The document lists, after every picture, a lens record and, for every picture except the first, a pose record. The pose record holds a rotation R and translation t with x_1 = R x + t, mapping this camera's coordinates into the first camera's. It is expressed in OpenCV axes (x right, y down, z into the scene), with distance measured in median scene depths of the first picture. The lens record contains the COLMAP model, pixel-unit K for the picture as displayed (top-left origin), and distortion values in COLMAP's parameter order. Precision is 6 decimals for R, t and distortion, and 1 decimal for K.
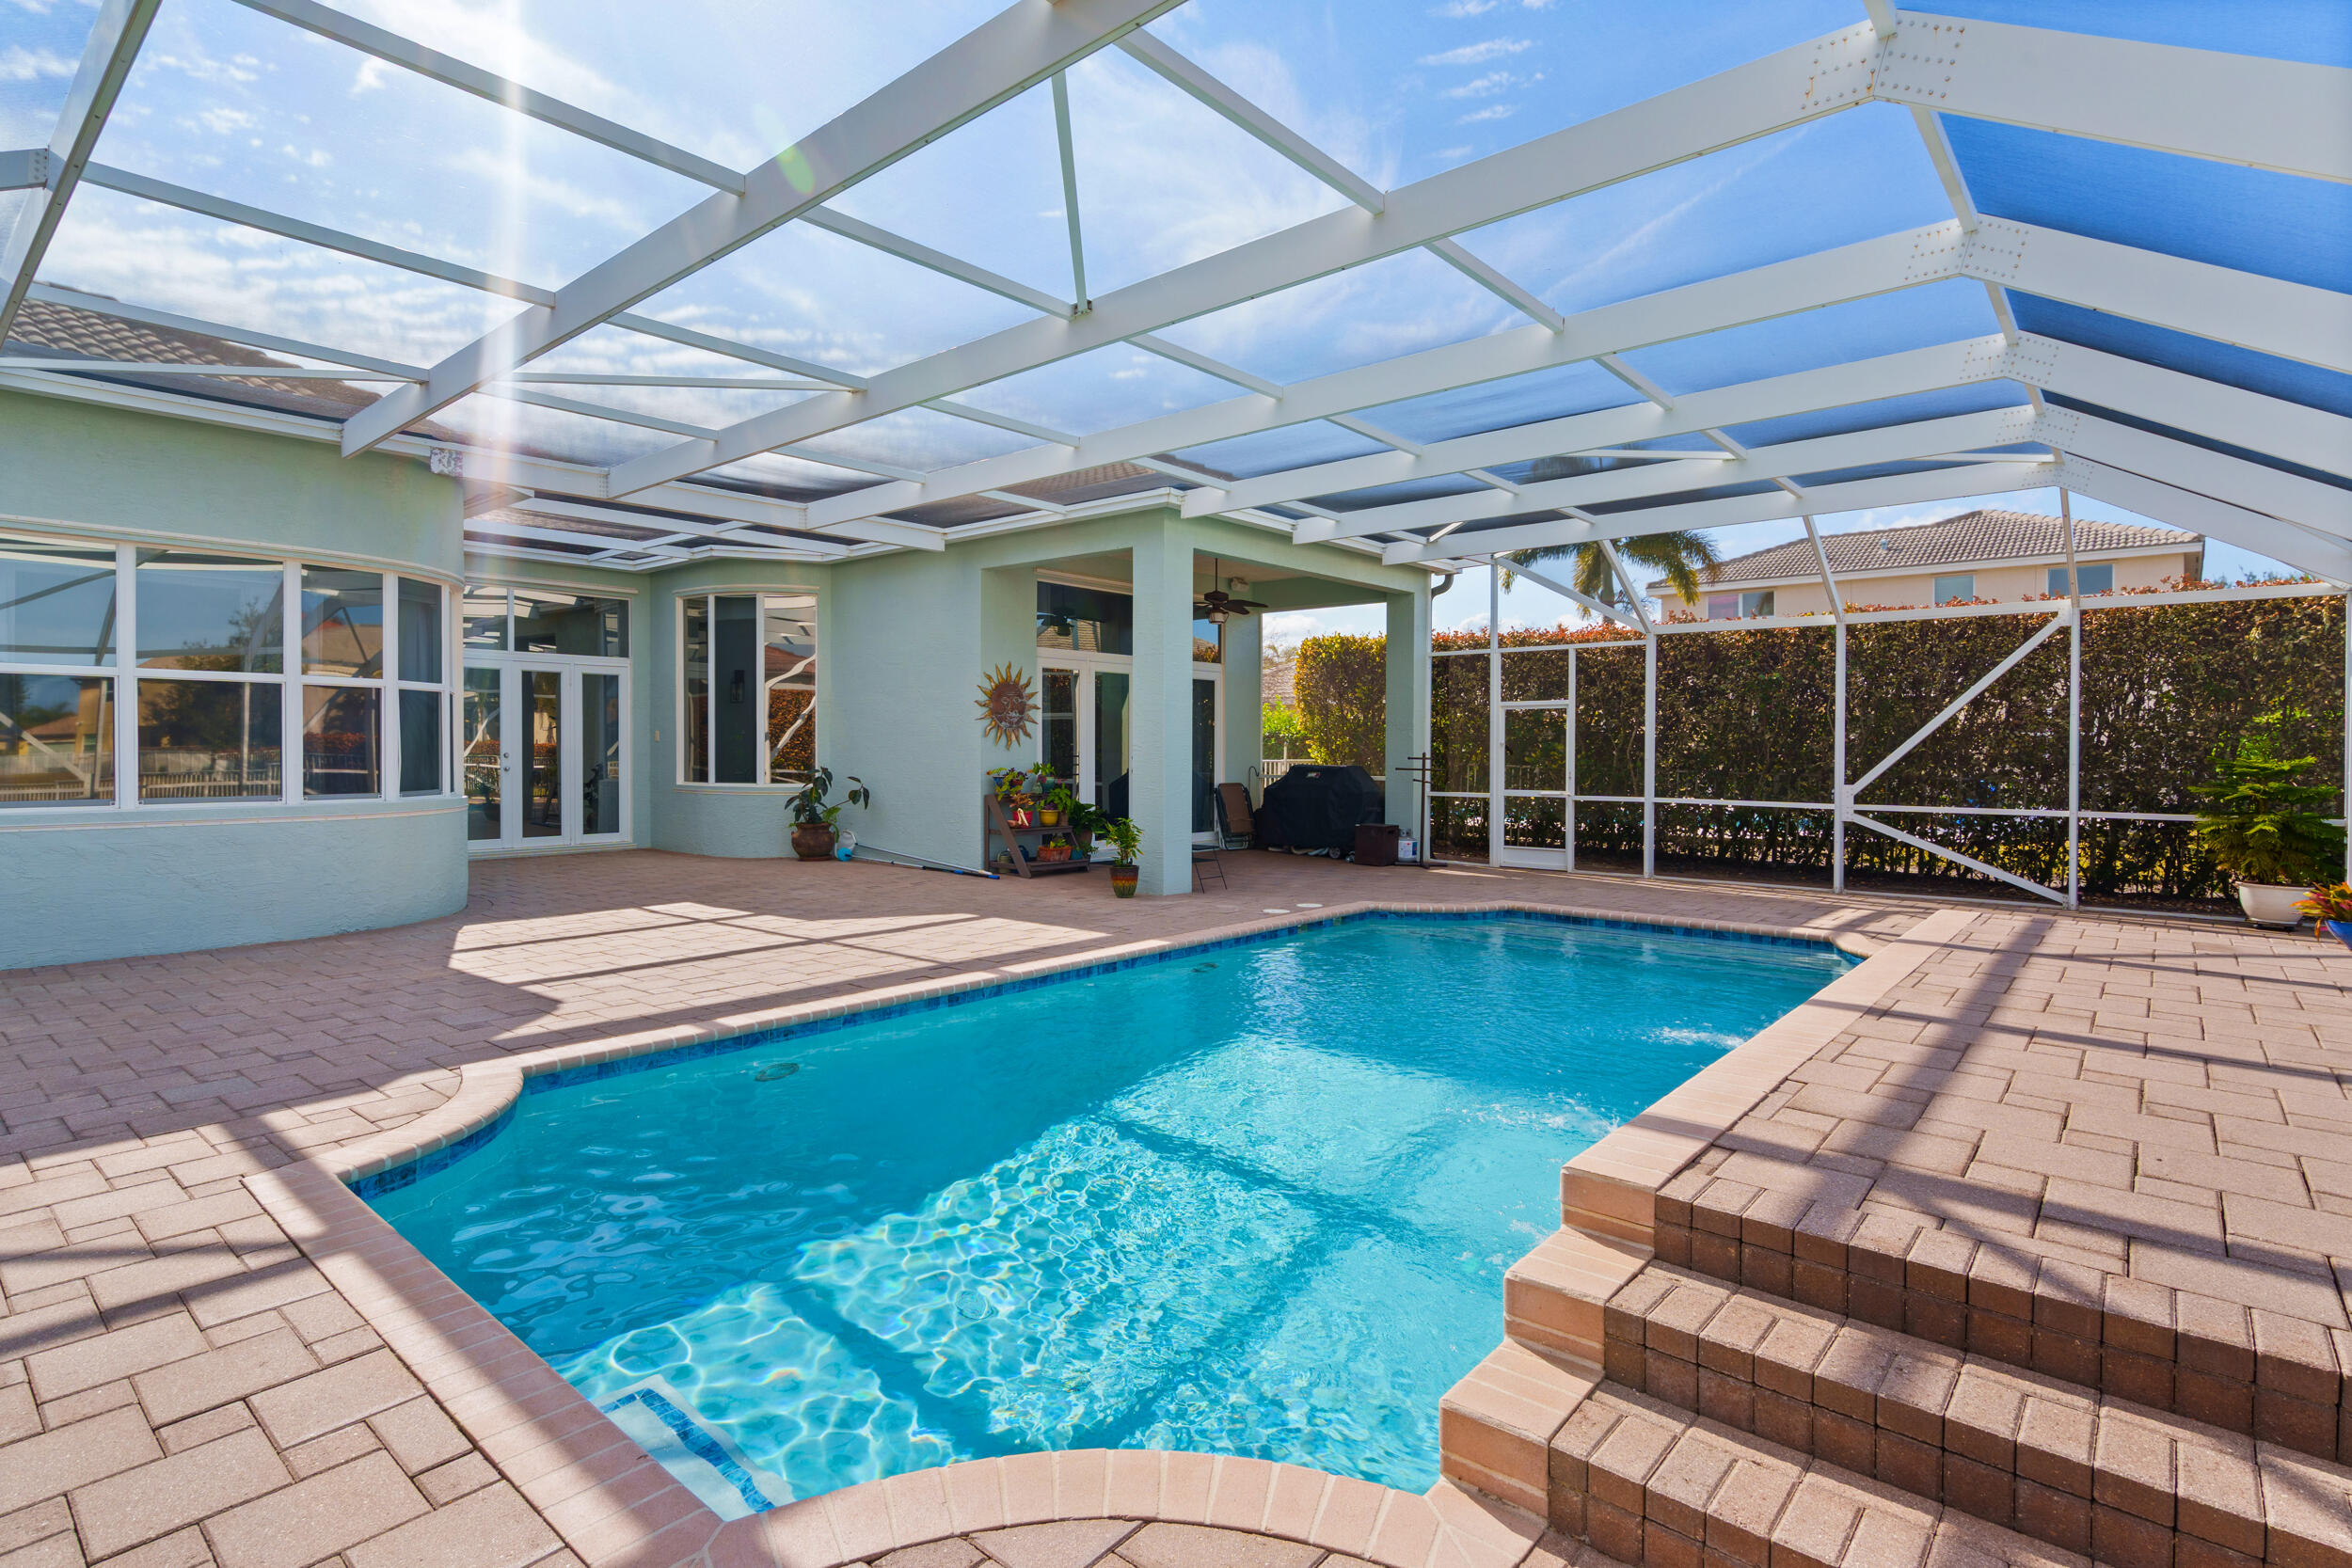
lens RADIAL K [[1156.6, 0, 1188.0], [0, 1156.6, 774.3], [0, 0, 1]] dist [0.001052, 0.000136]
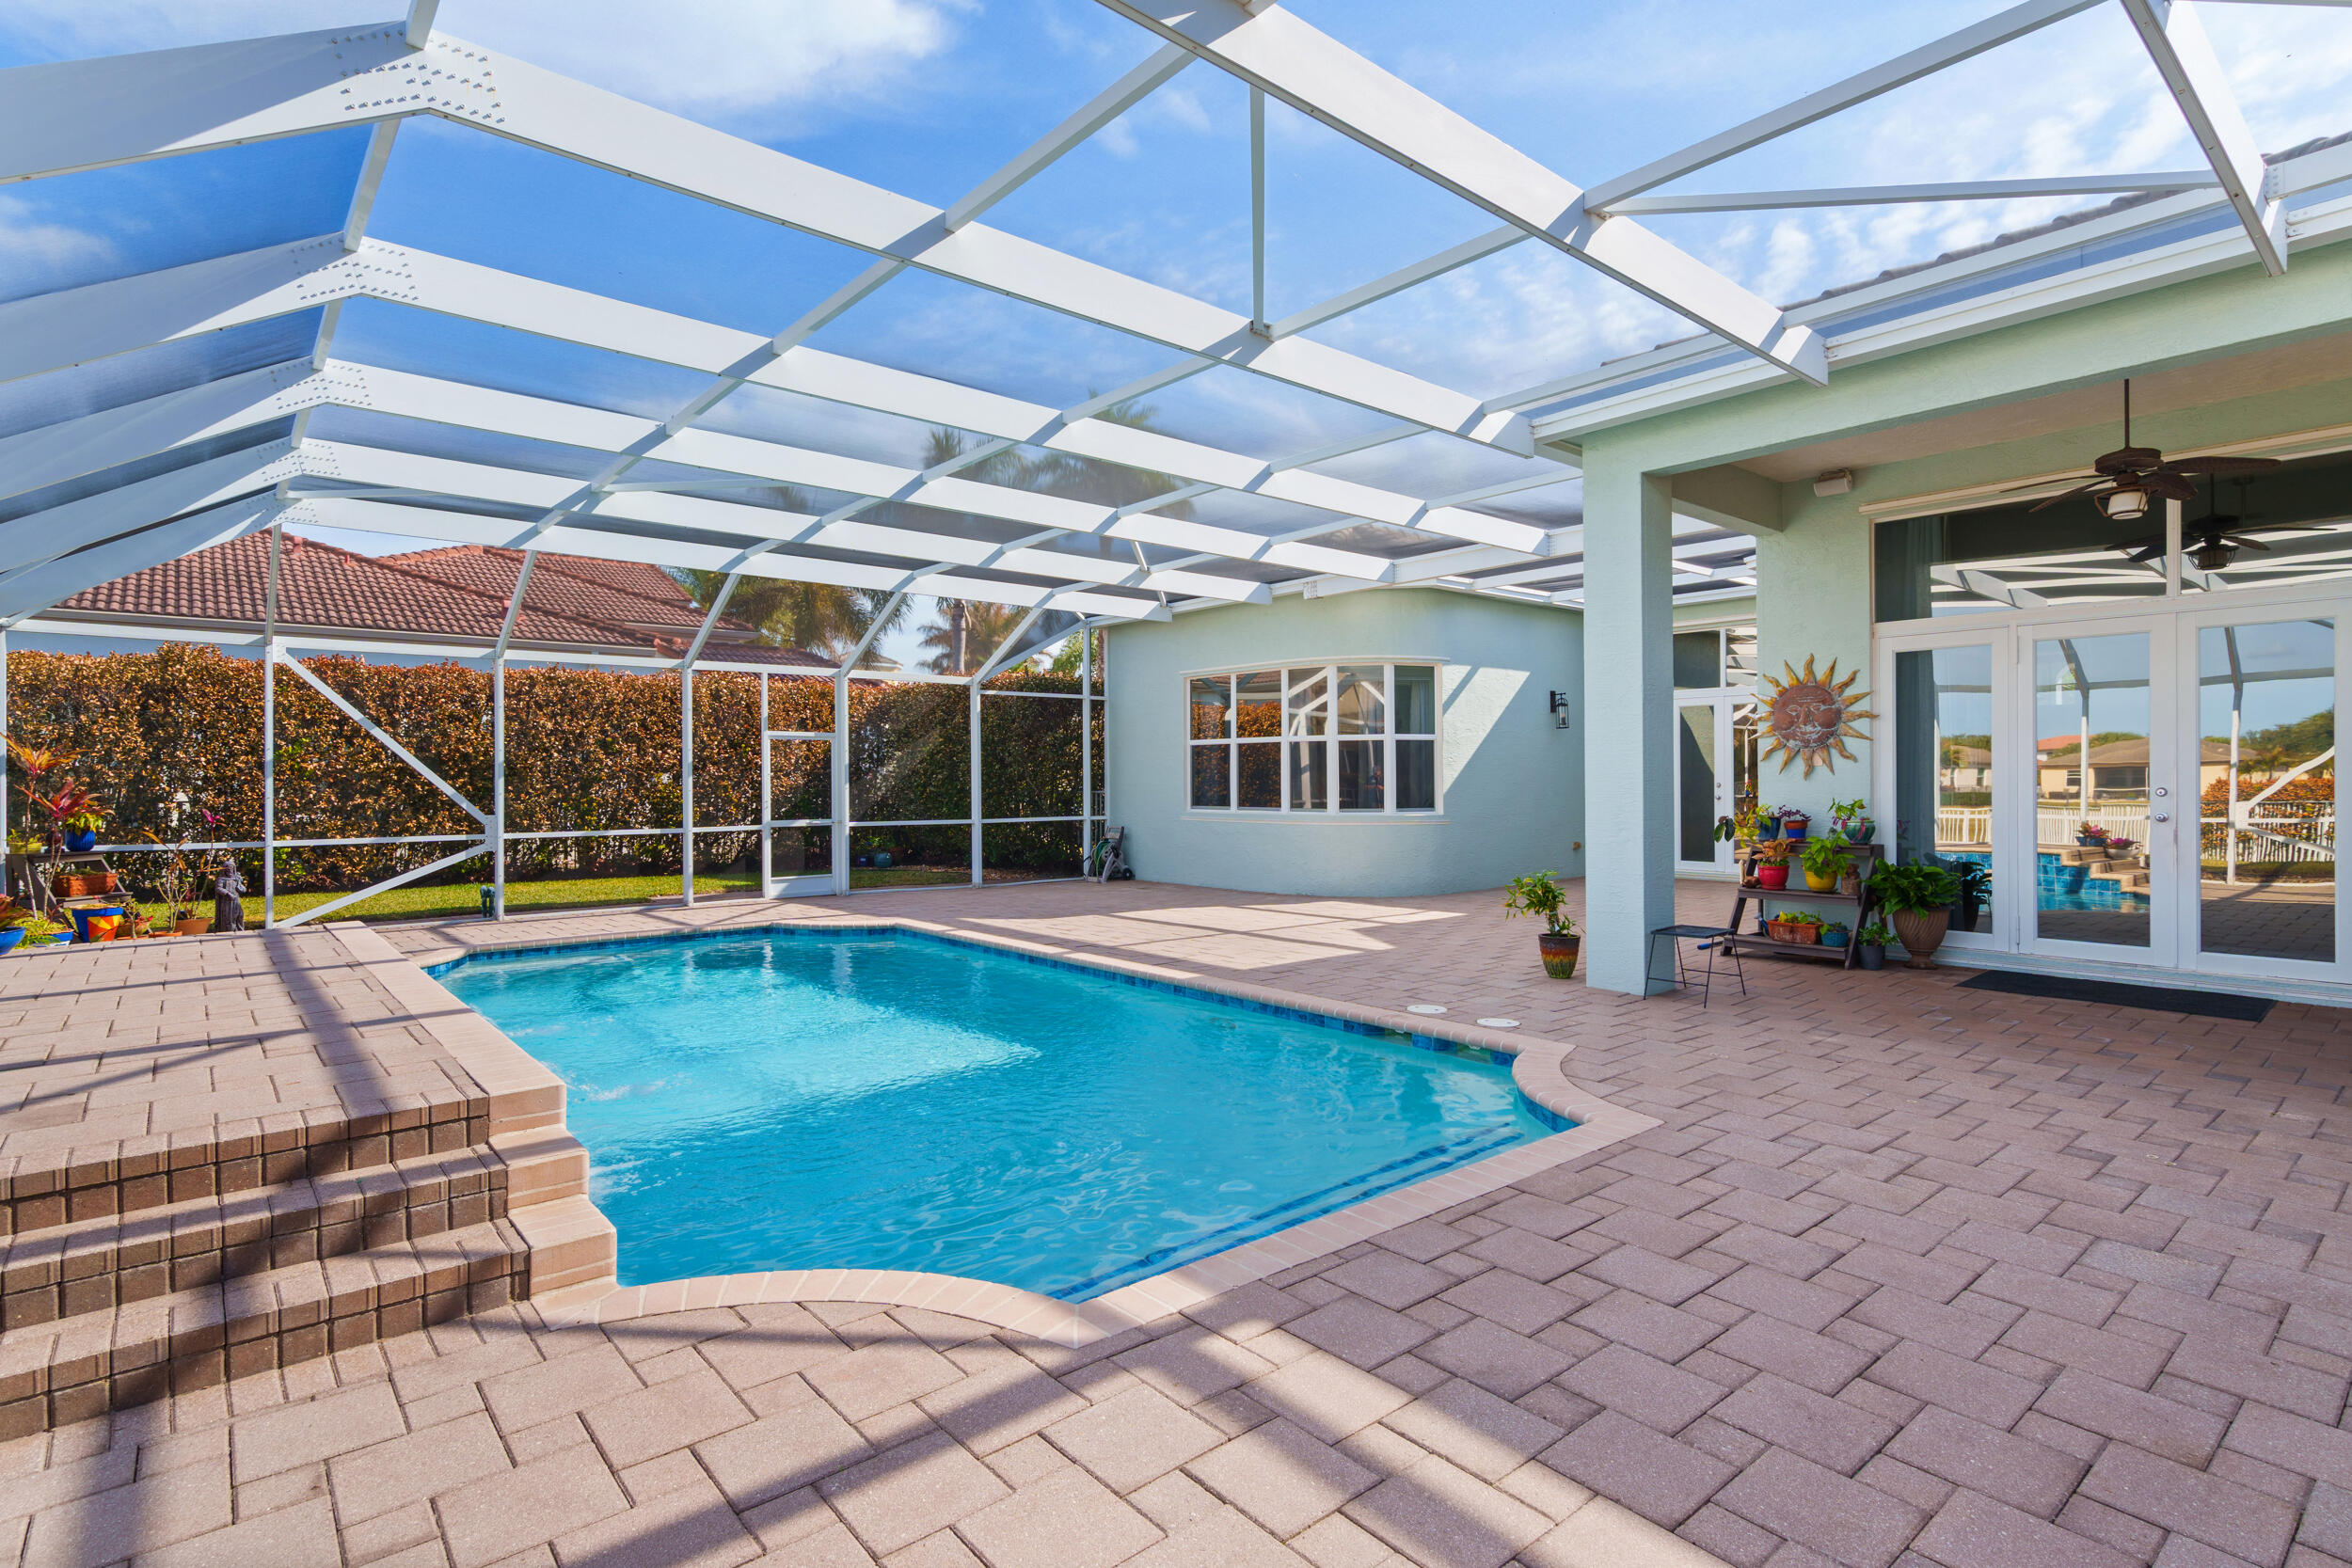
lens RADIAL K [[1156.6, 0, 1188.0], [0, 1156.6, 774.3], [0, 0, 1]] dist [0.001052, 0.000136]
pose [[-0.157183, -0.008642, -0.987532, 0.614683], [-0.018683, 0.999809, -0.005776, -0.012799], [0.987393, 0.017542, -0.157315, 0.742484]]
